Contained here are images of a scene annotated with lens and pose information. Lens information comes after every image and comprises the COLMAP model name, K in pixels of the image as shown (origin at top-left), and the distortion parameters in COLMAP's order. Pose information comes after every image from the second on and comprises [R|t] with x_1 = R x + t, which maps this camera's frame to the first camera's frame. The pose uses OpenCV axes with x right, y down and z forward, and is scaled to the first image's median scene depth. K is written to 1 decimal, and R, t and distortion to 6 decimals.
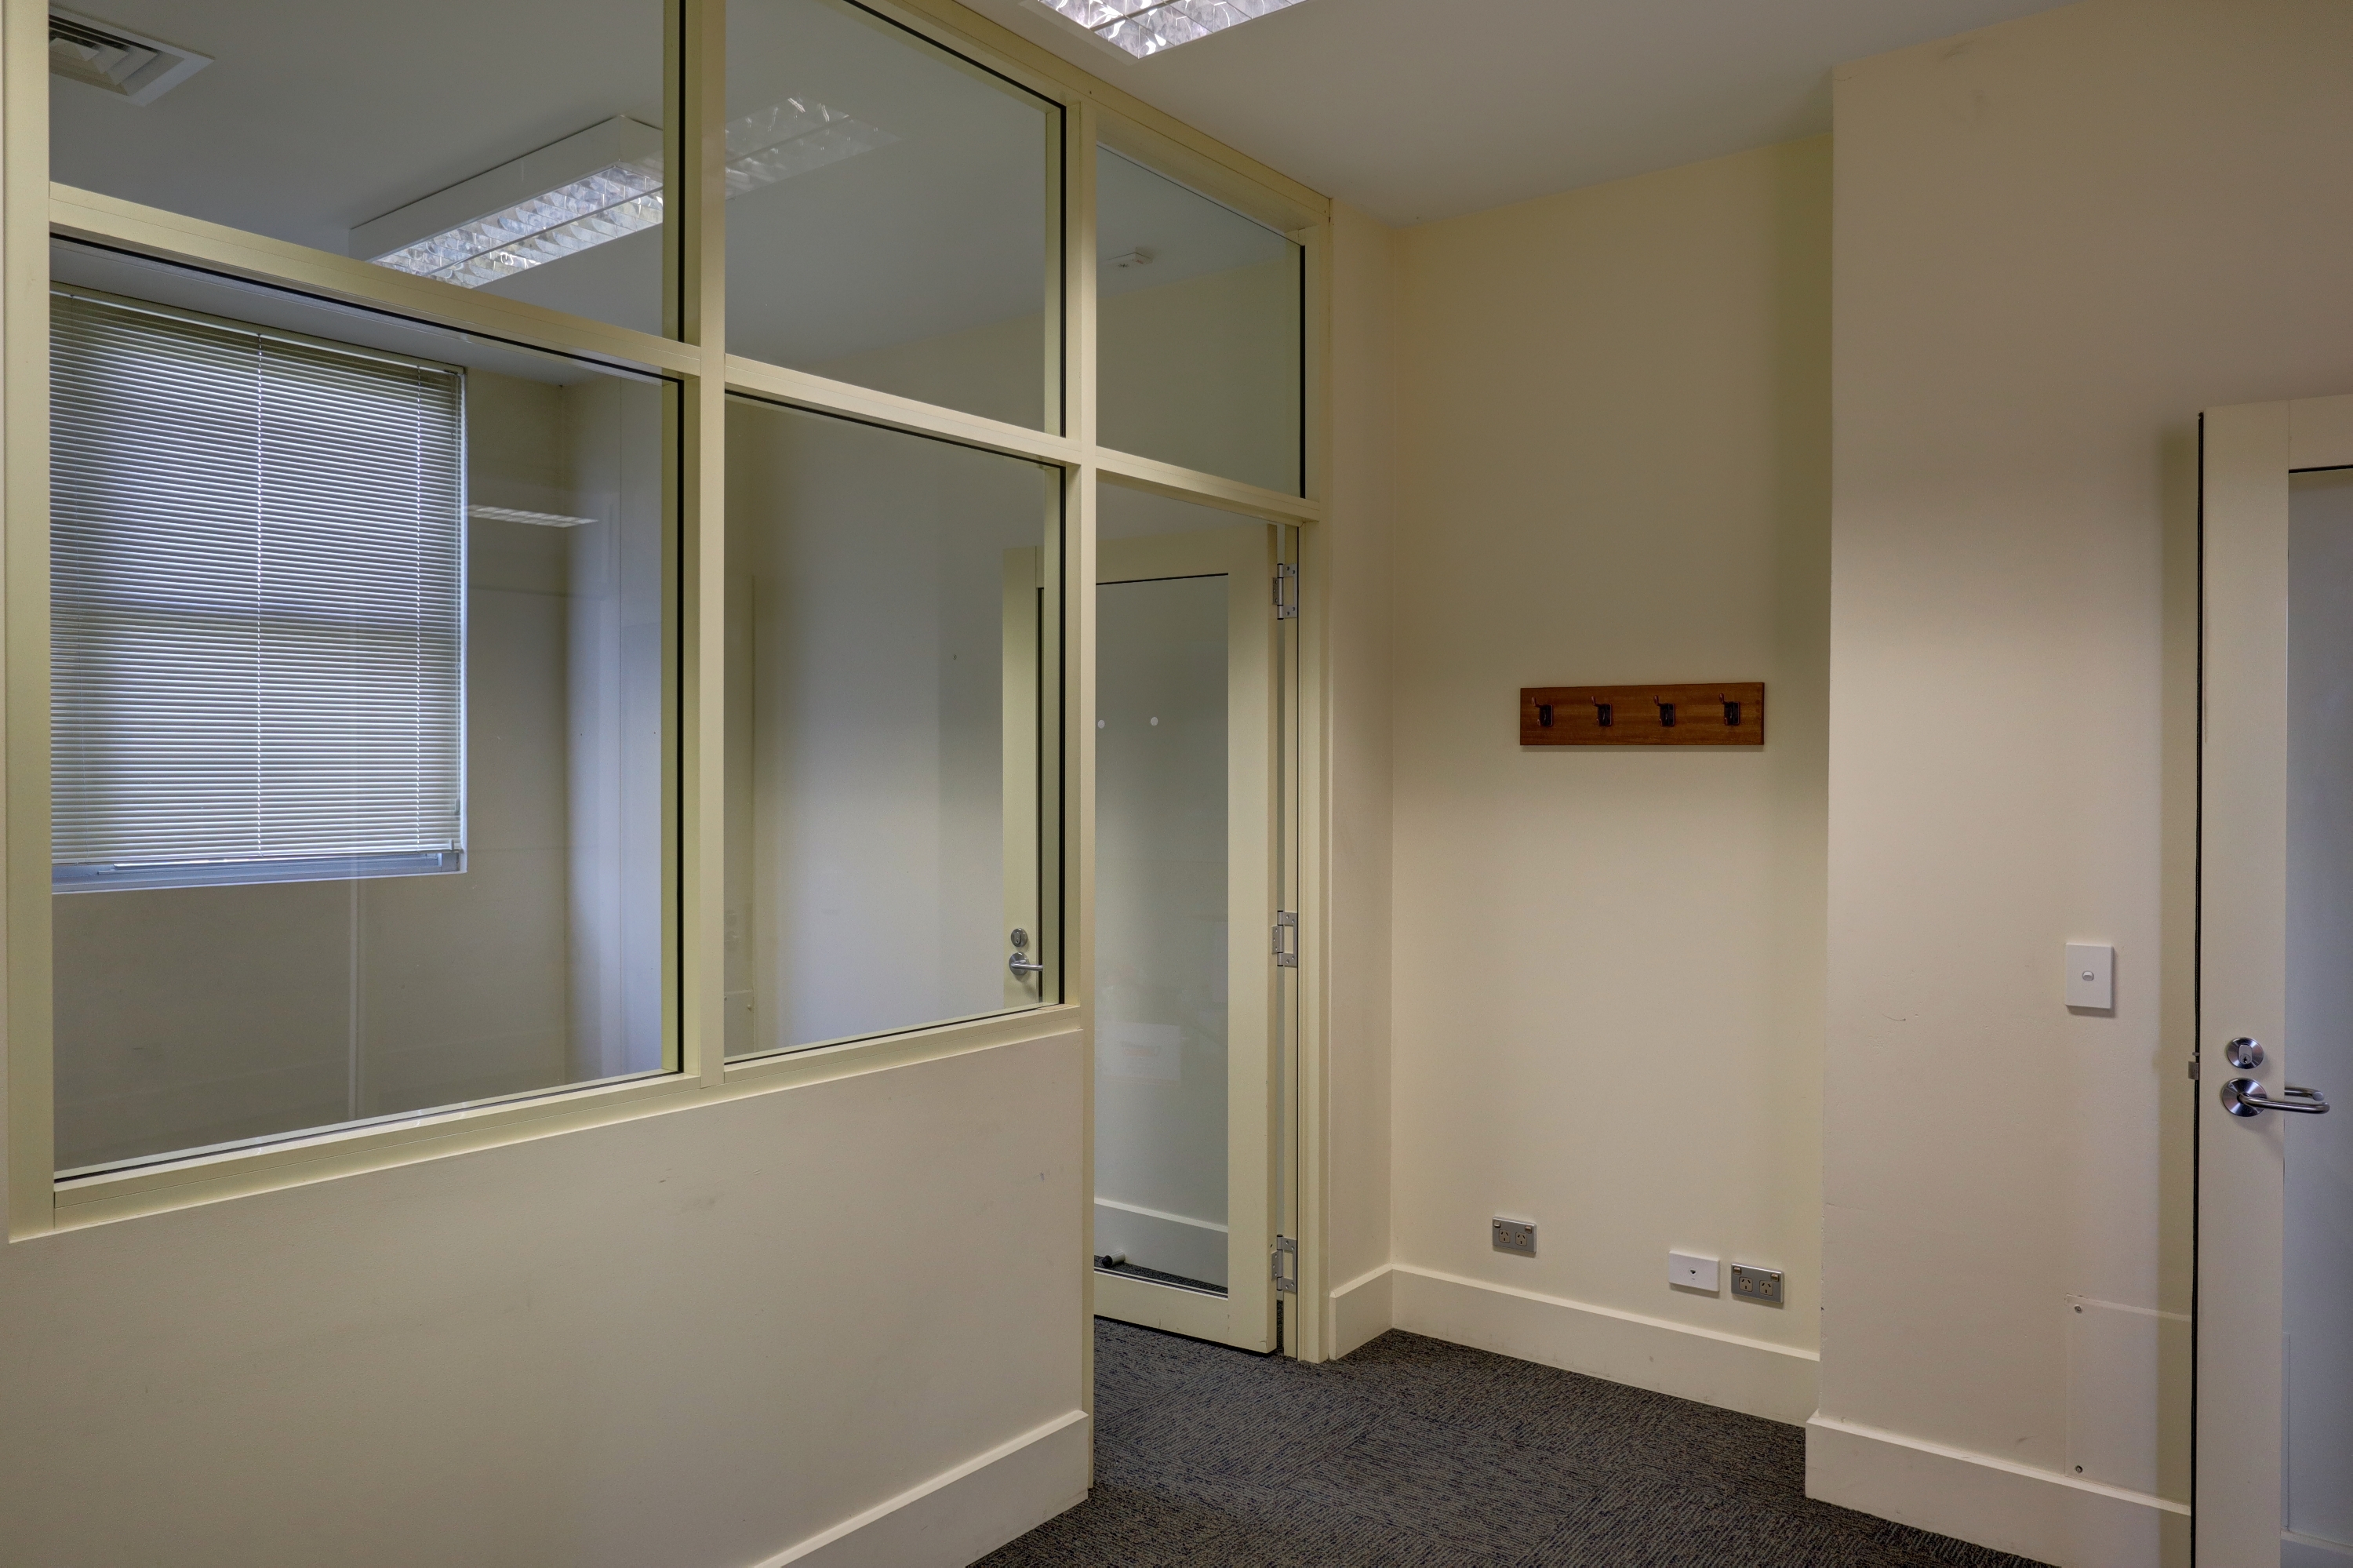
lens RADIAL K [[1661.4, 0, 1176.5], [0, 1661.4, 784.0], [0, 0, 1]] dist [0.008743, 0.000621]
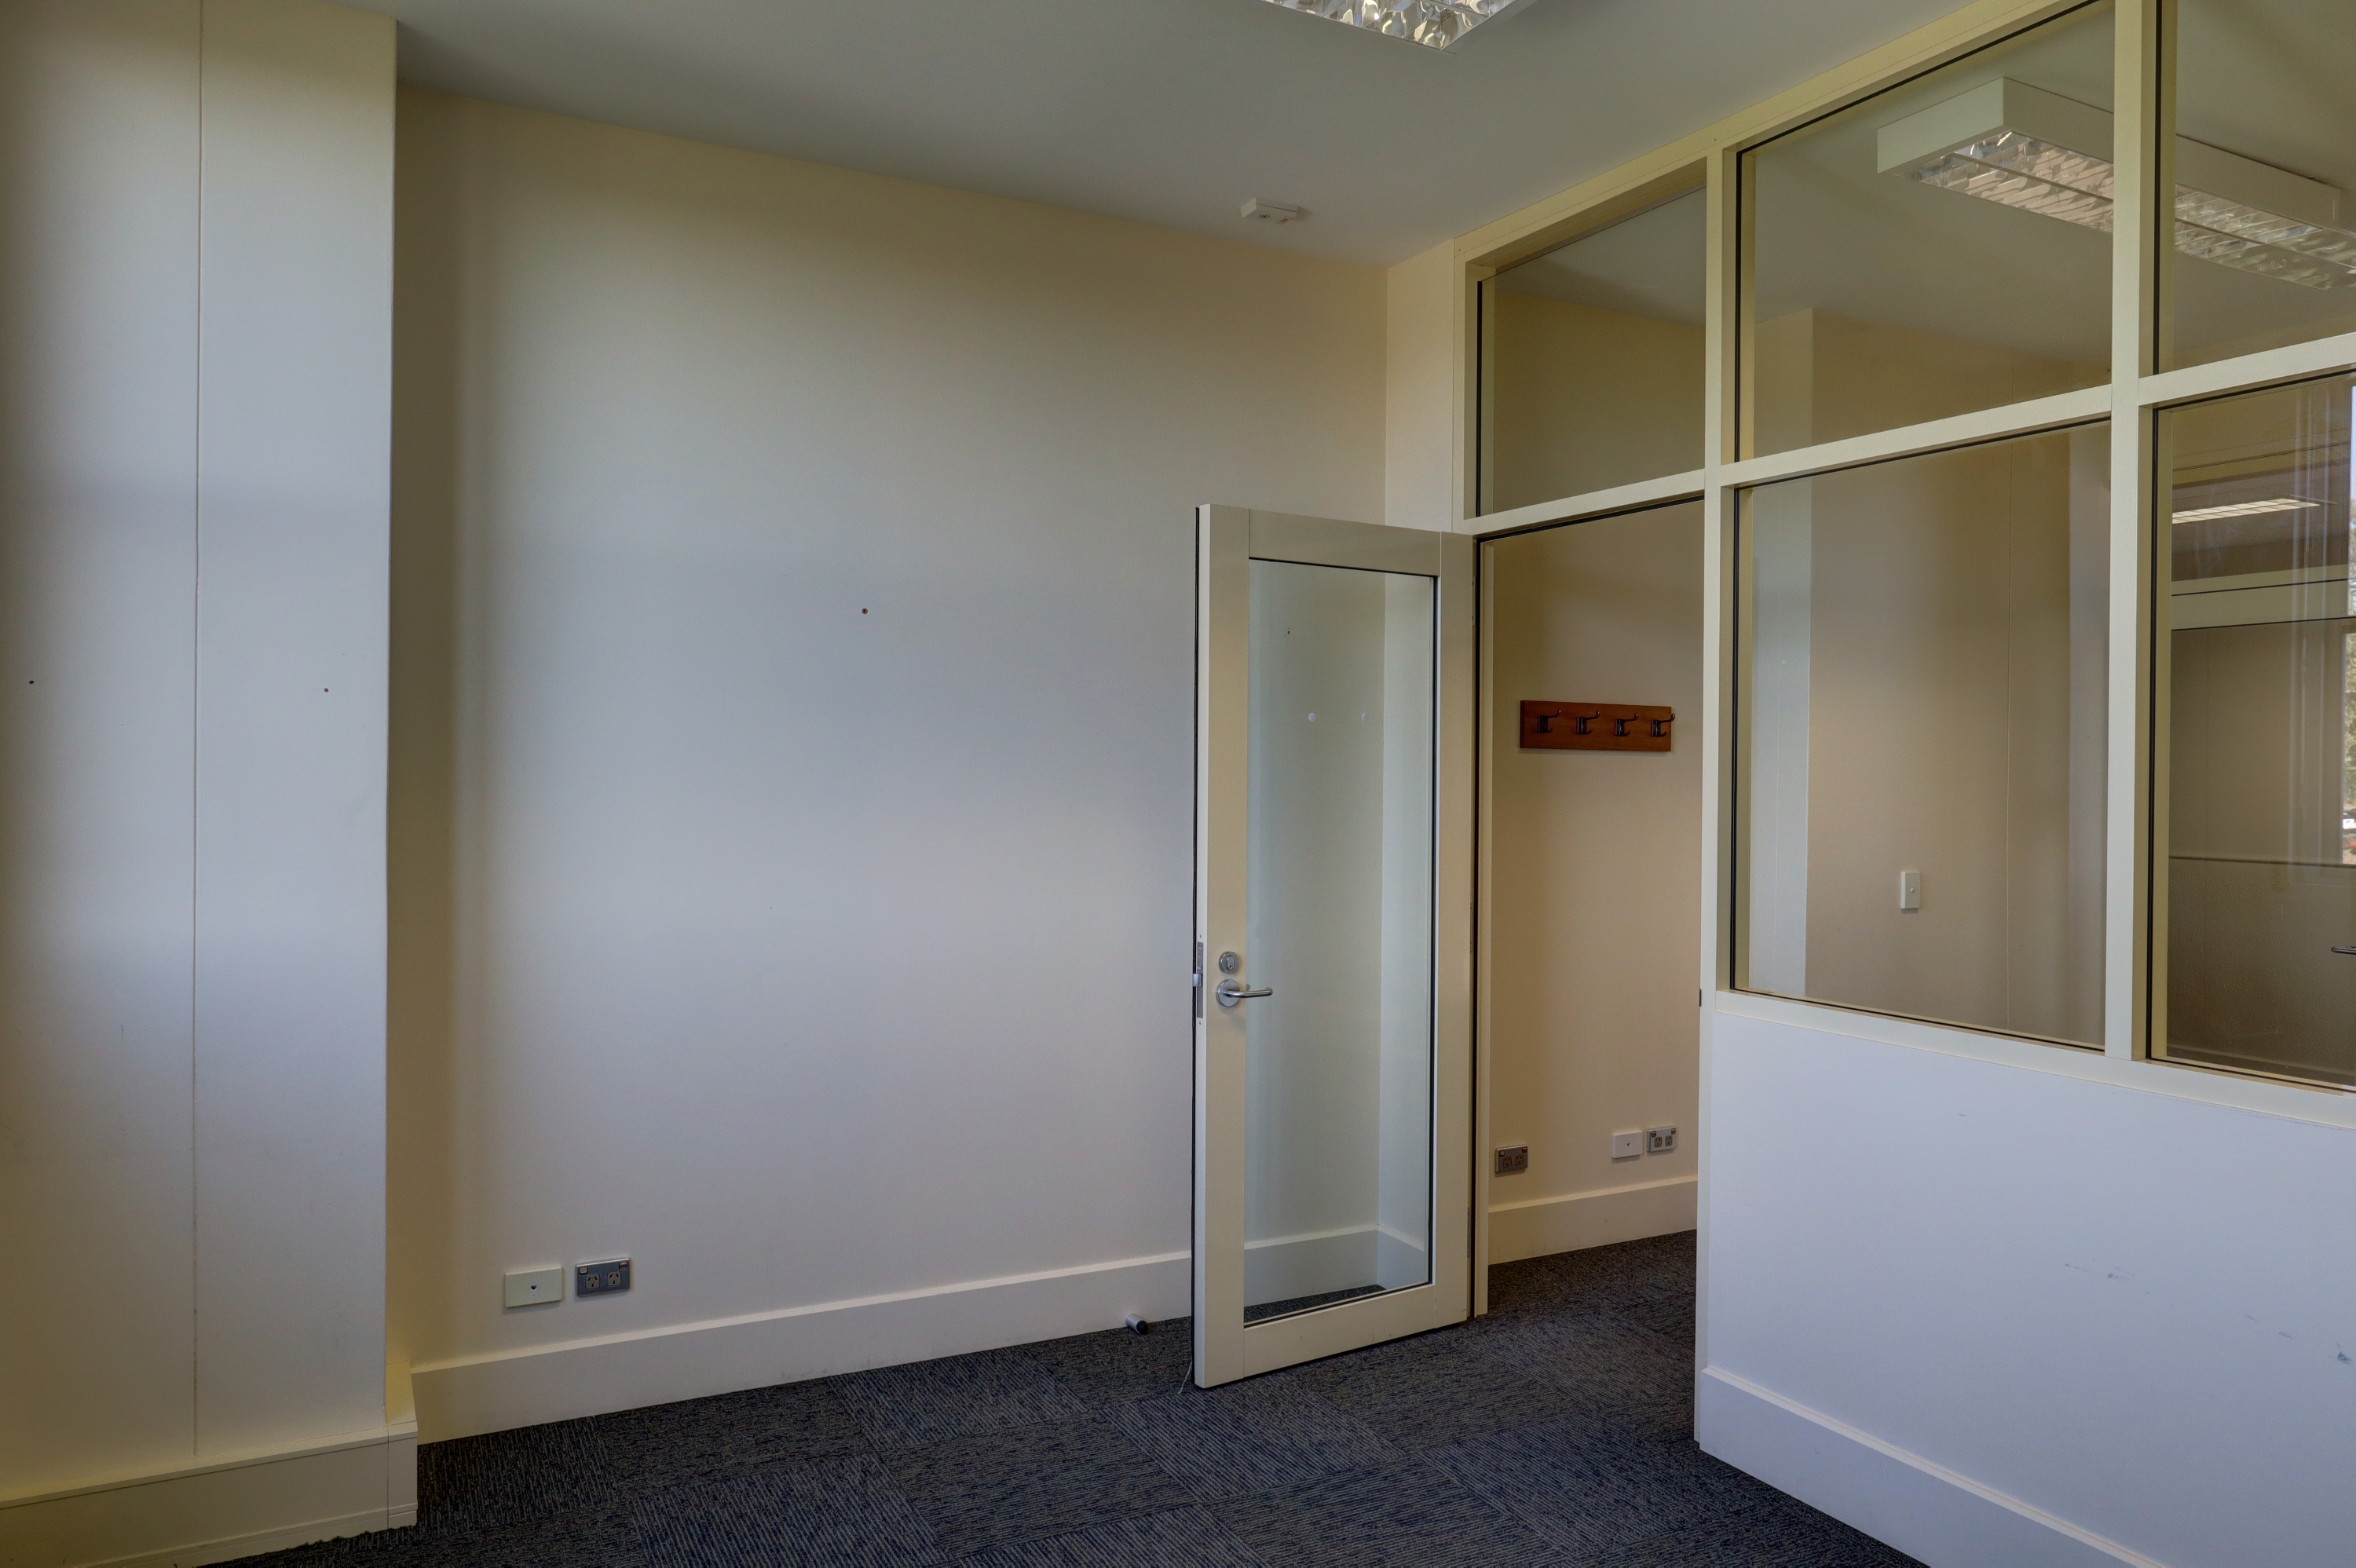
lens RADIAL K [[1663.3, 0, 1178.0], [0, 1663.3, 784.0], [0, 0, 1]] dist [0.008743, 0.000621]
pose [[0.402588, -0.012681, 0.915293, -0.992976], [-0.005187, 0.999856, 0.016134, -0.015680], [-0.915367, -0.011243, 0.402464, 0.745679]]
